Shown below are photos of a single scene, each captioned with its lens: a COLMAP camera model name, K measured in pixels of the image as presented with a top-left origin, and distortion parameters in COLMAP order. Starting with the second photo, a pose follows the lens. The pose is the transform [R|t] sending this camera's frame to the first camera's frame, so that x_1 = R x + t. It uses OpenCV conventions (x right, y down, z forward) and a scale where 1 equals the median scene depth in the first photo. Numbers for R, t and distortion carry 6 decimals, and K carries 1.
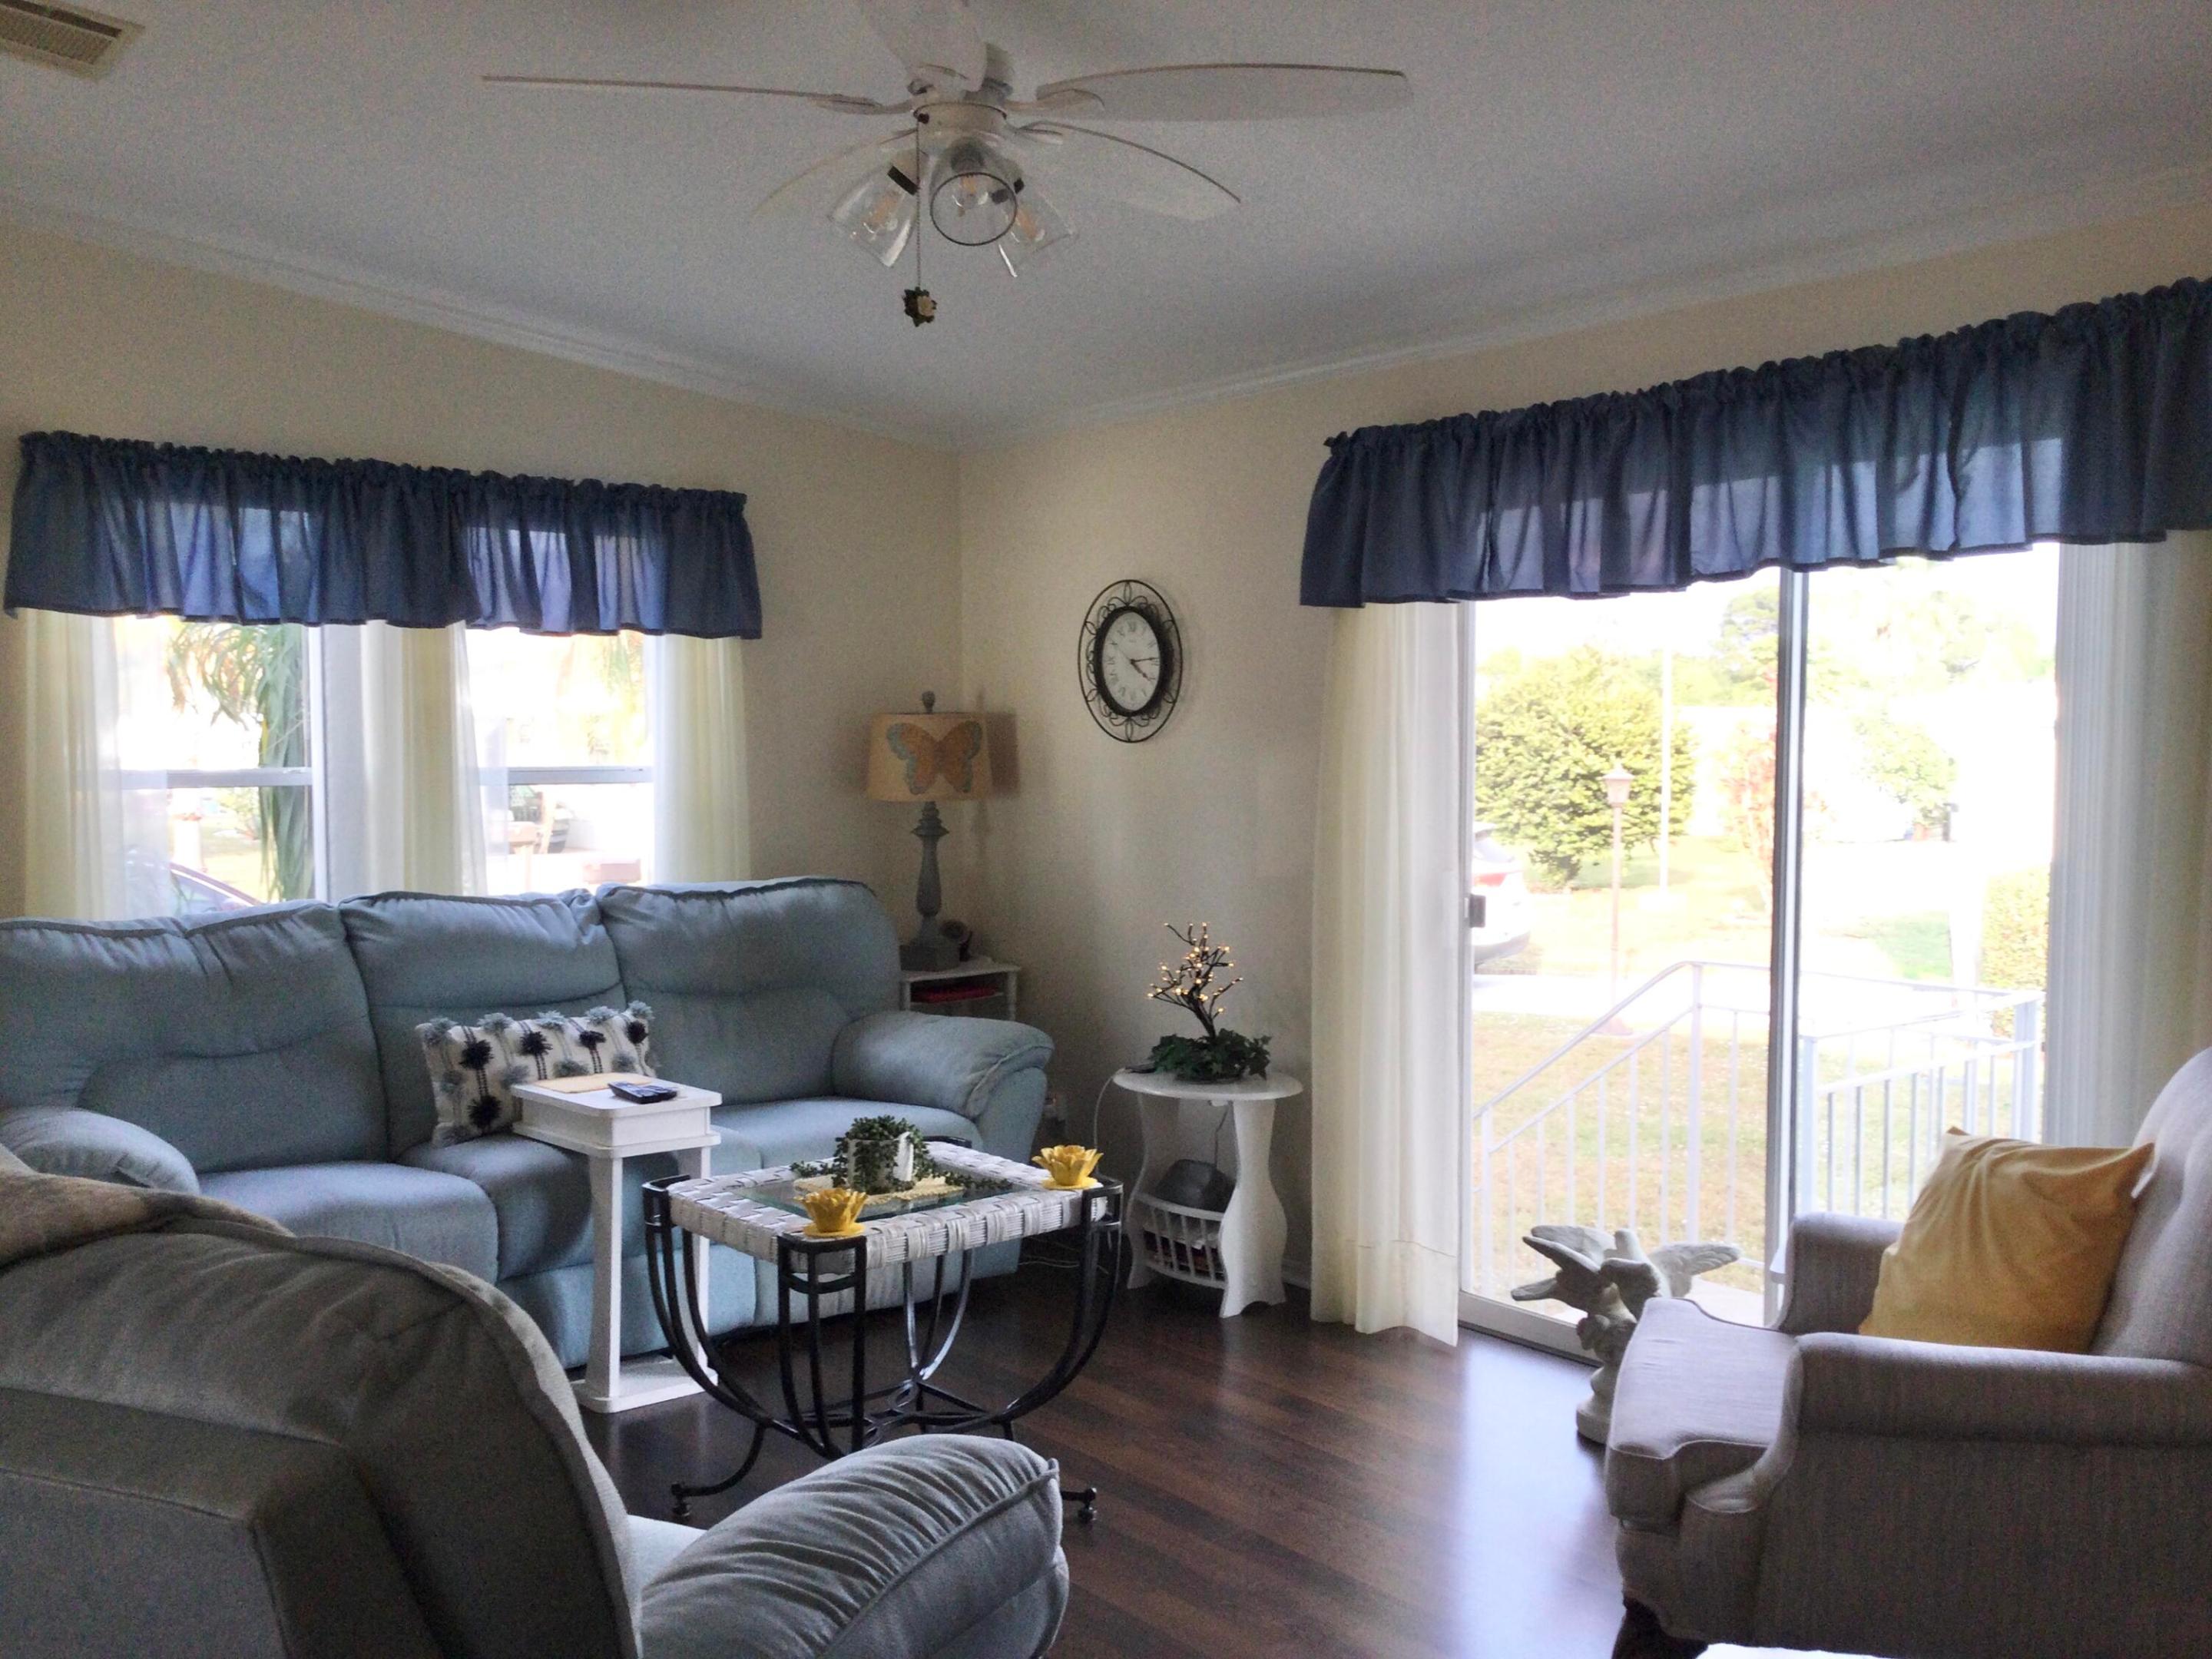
lens RADIAL K [[1984.7, 0, 1115.2], [0, 1984.7, 868.3], [0, 0, 1]] dist [0.129038, -0.278687]
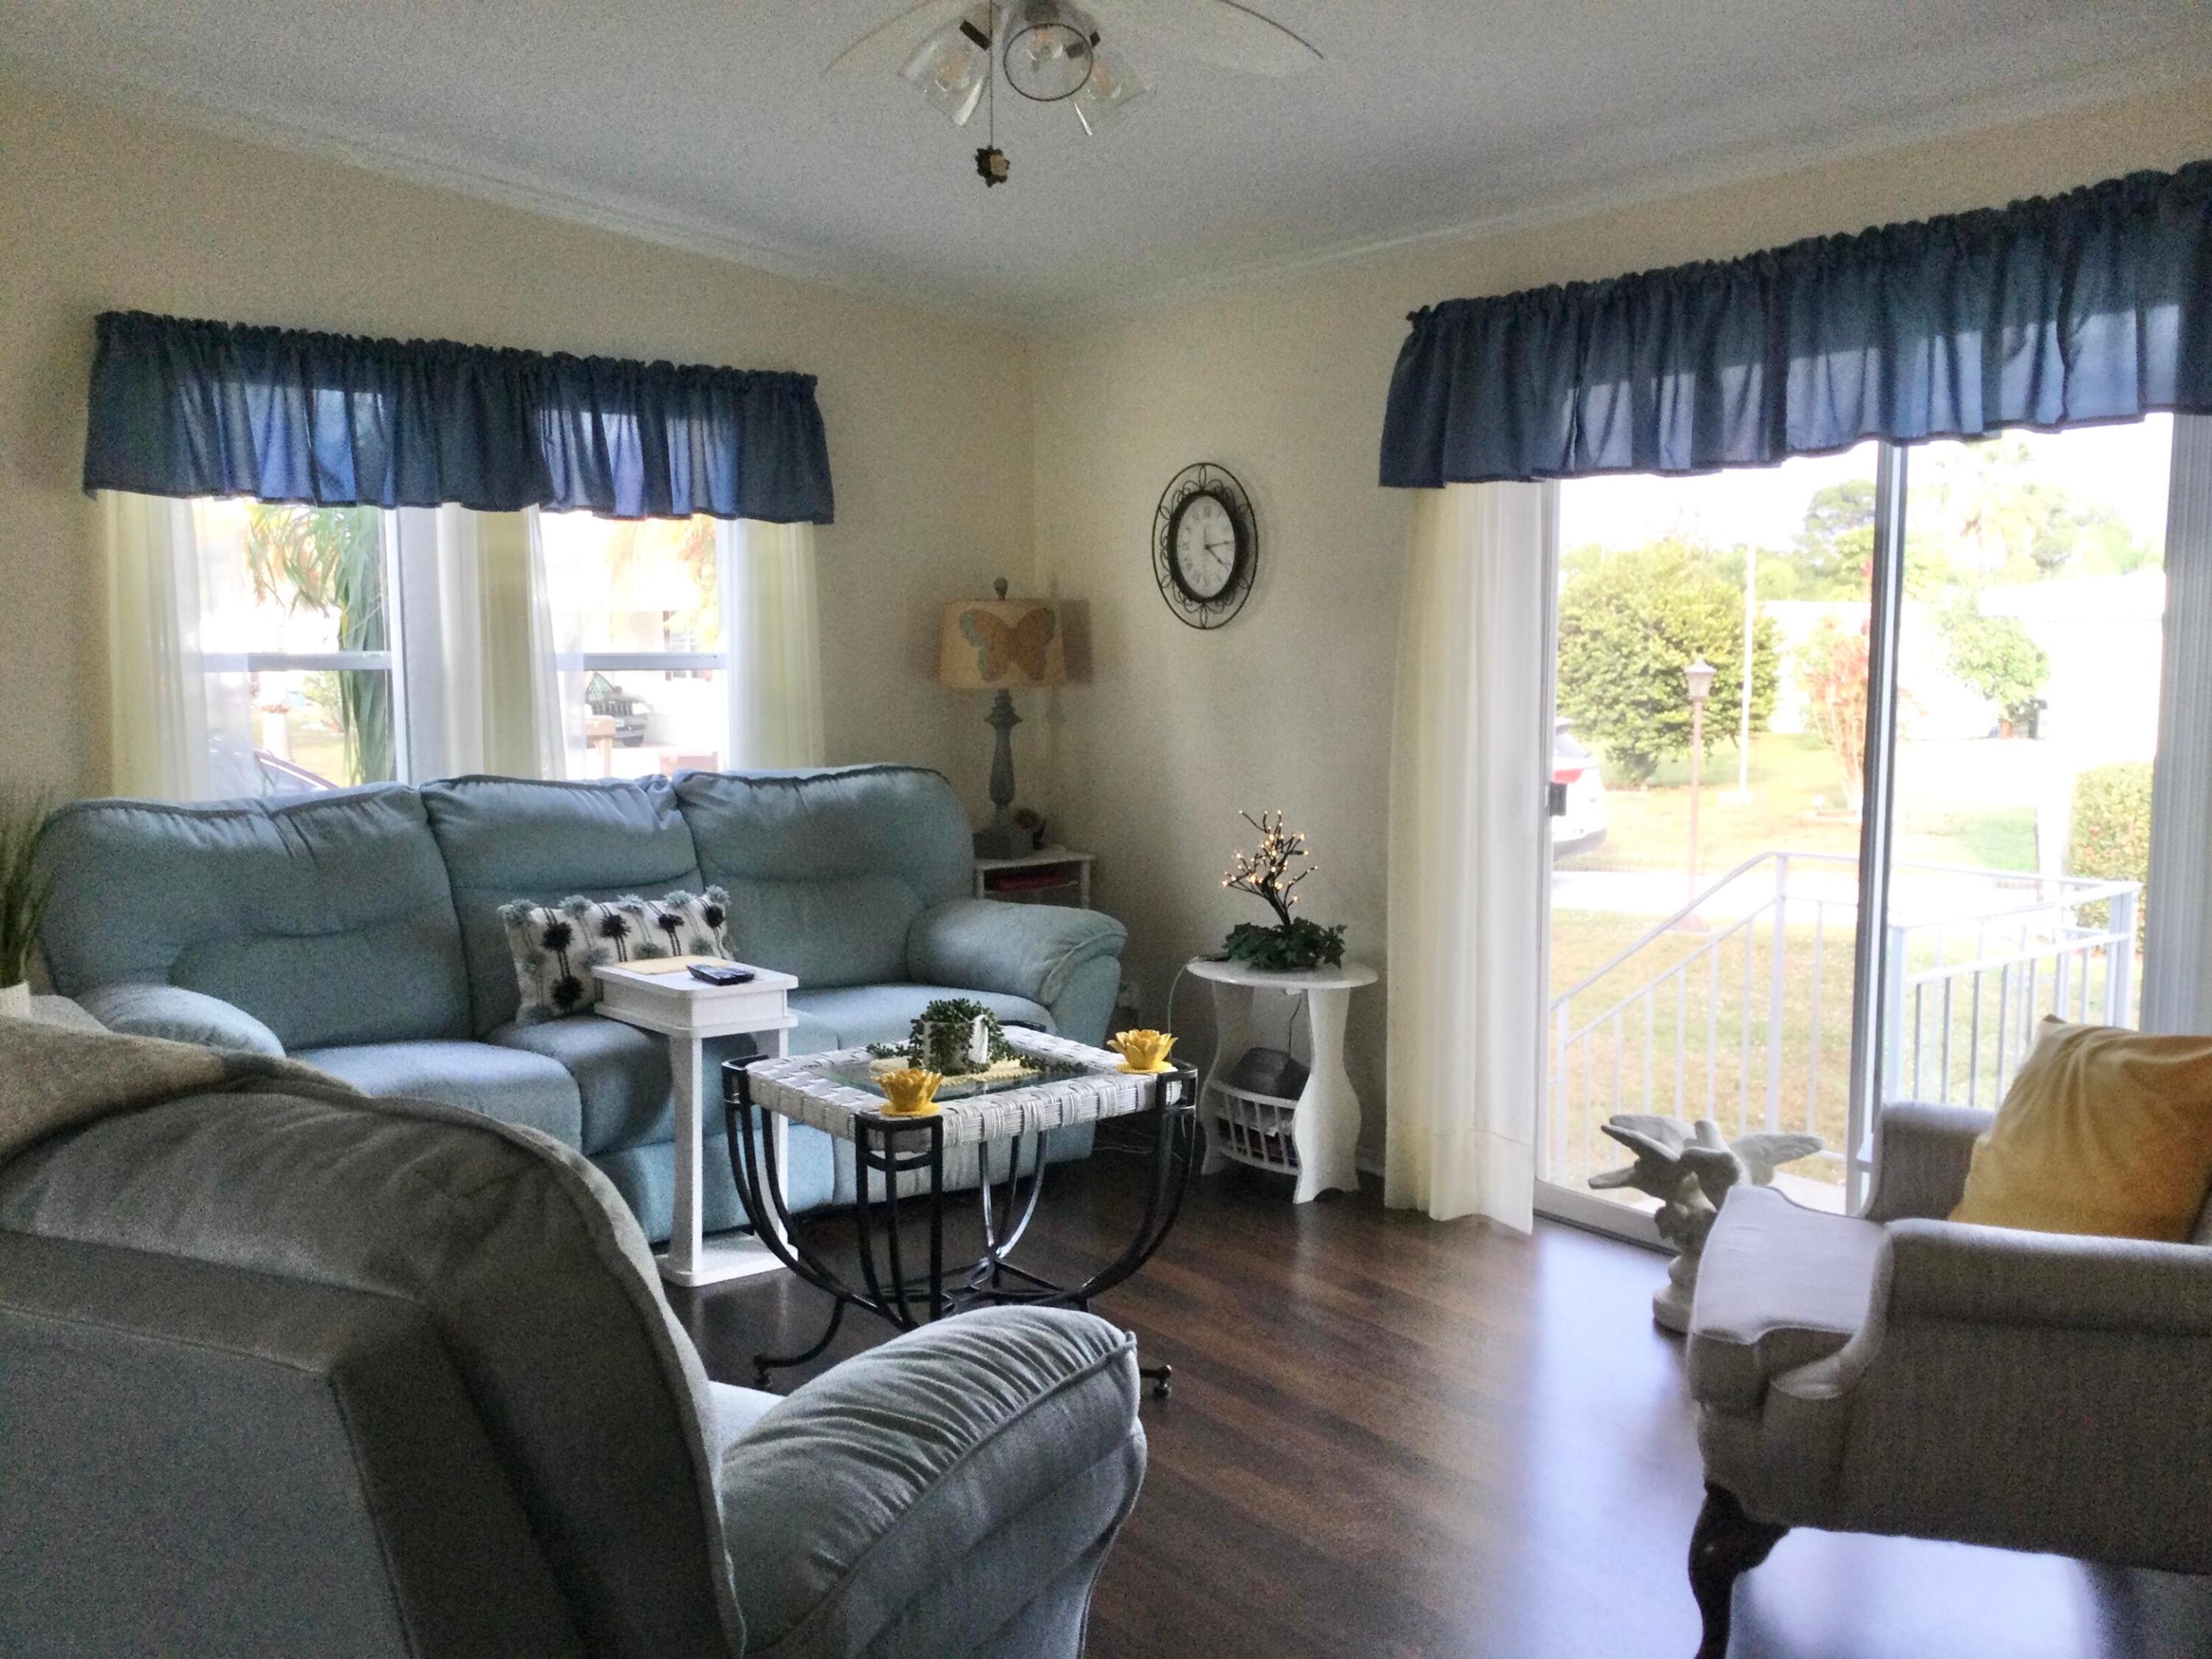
lens RADIAL K [[1966.8, 0, 1100.4], [0, 1966.8, 880.1], [0, 0, 1]] dist [0.126391, -0.260508]
pose [[0.999080, 0.002112, -0.042825, -0.002500], [0.000230, 0.998508, 0.054600, 0.009350], [0.042877, -0.054560, 0.997589, 0.016174]]
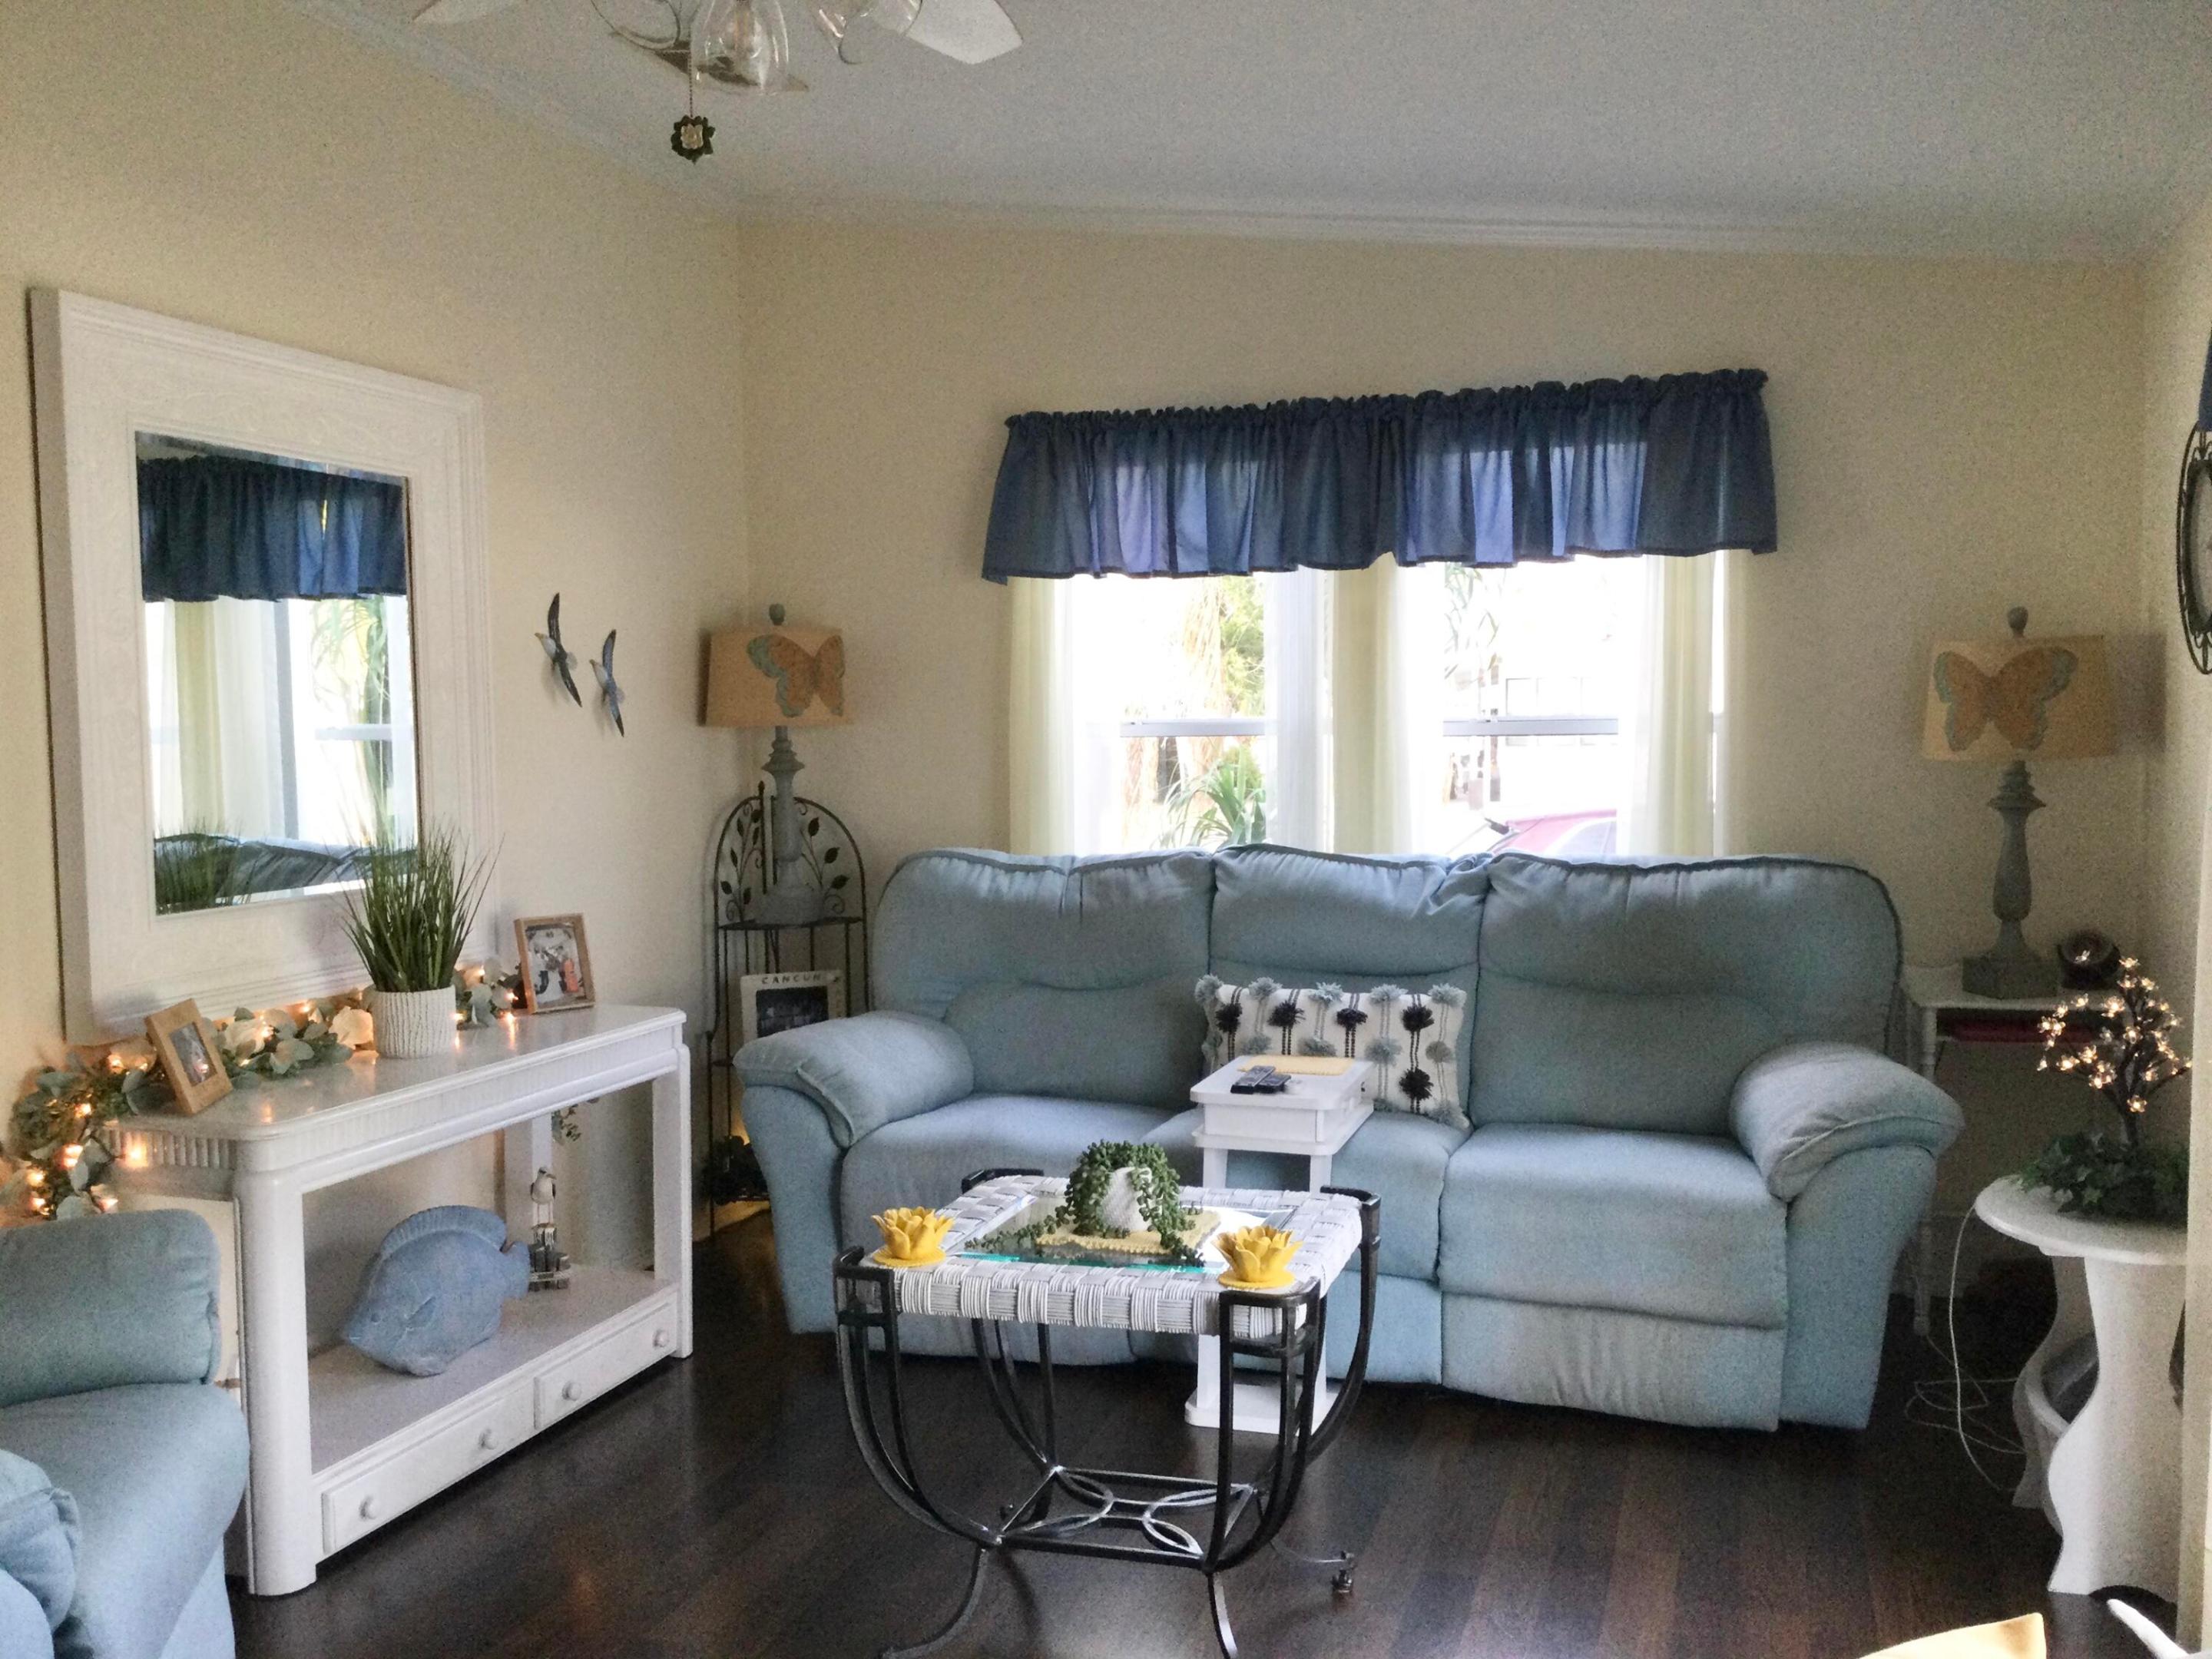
lens RADIAL K [[1984.7, 0, 1115.2], [0, 1984.7, 868.3], [0, 0, 1]] dist [0.129038, -0.278687]
pose [[0.555824, 0.060396, -0.829103, 0.386085], [-0.042544, 0.998117, 0.044187, -0.015713], [0.830211, 0.010713, 0.557347, 0.386731]]
